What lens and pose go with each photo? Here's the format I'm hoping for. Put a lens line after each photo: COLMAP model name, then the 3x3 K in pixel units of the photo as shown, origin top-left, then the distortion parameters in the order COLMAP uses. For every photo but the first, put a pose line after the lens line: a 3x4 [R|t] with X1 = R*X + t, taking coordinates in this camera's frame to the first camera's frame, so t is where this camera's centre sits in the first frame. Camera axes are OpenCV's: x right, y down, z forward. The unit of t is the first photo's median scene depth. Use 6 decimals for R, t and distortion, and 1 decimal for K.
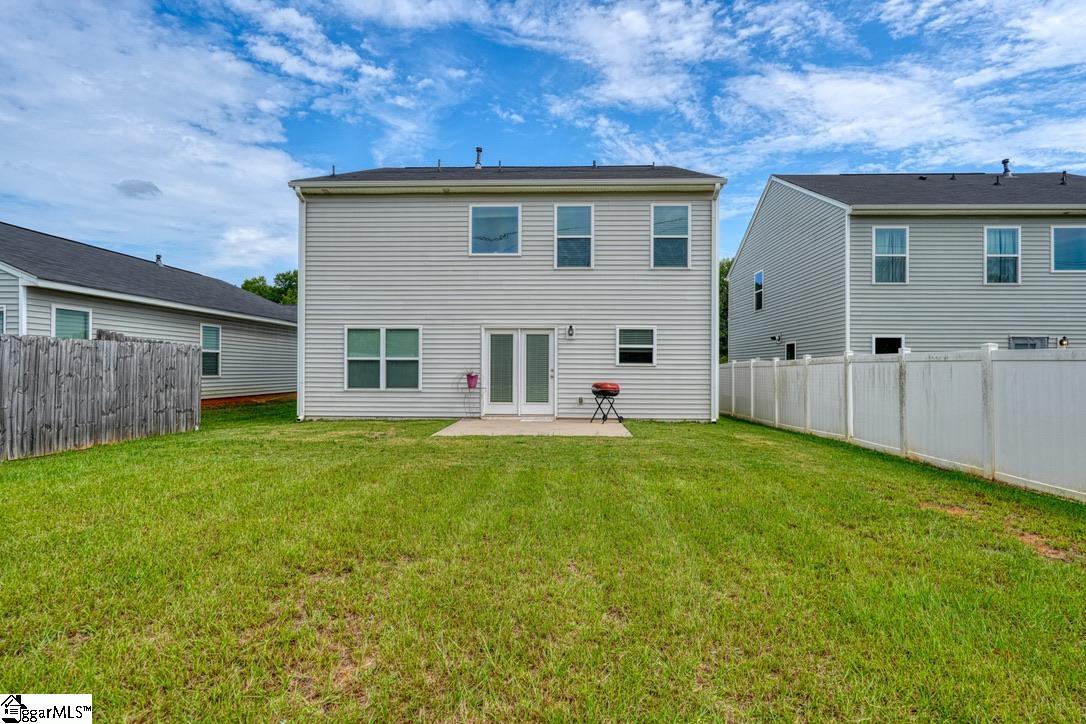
lens RADIAL K [[562.6, 0, 541.7], [0, 562.6, 366.9], [0, 0, 1]] dist [-0.005045, 0.005610]
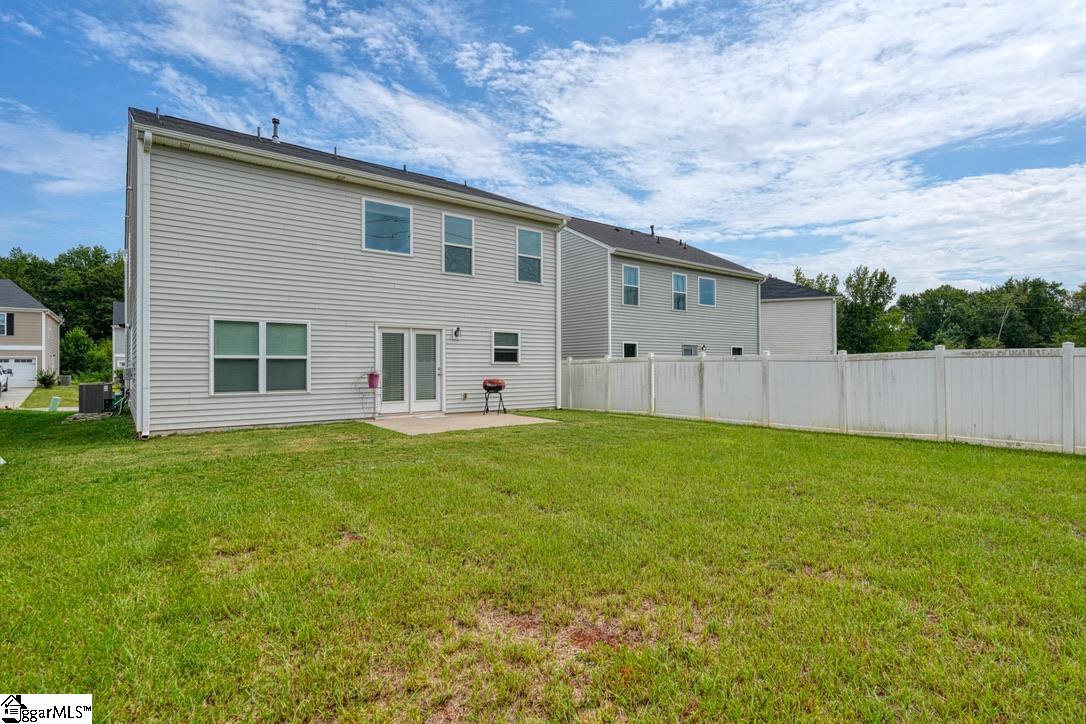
lens RADIAL K [[562.6, 0, 539.9], [0, 562.6, 363.8], [0, 0, 1]] dist [-0.005045, 0.005610]
pose [[0.760248, -0.003984, 0.649620, -0.516562], [0.003956, 0.999991, 0.001502, -0.003728], [-0.649621, 0.001428, 0.760257, 0.070438]]
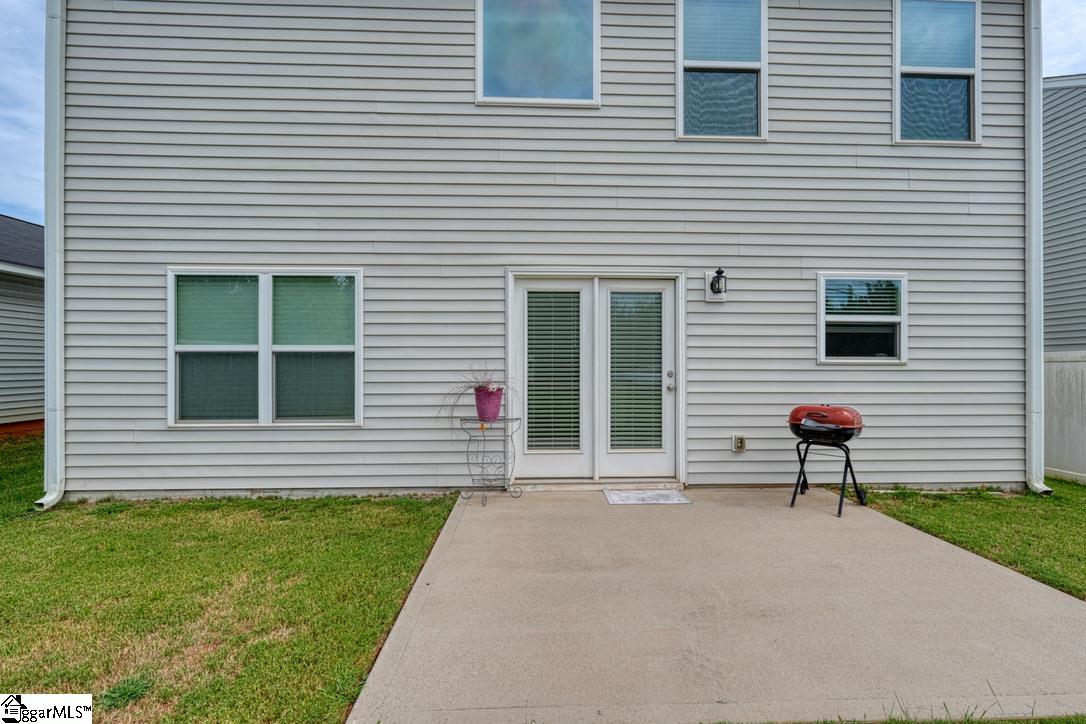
lens RADIAL K [[484.6, 0, 541.0], [0, 484.6, 365.9], [0, 0, 1]] dist [0.001895, -0.000593]
pose [[0.995761, -0.005221, 0.091830, -0.113928], [0.005009, 0.999984, 0.002542, -0.001613], [-0.091842, -0.002072, 0.995771, 0.625362]]
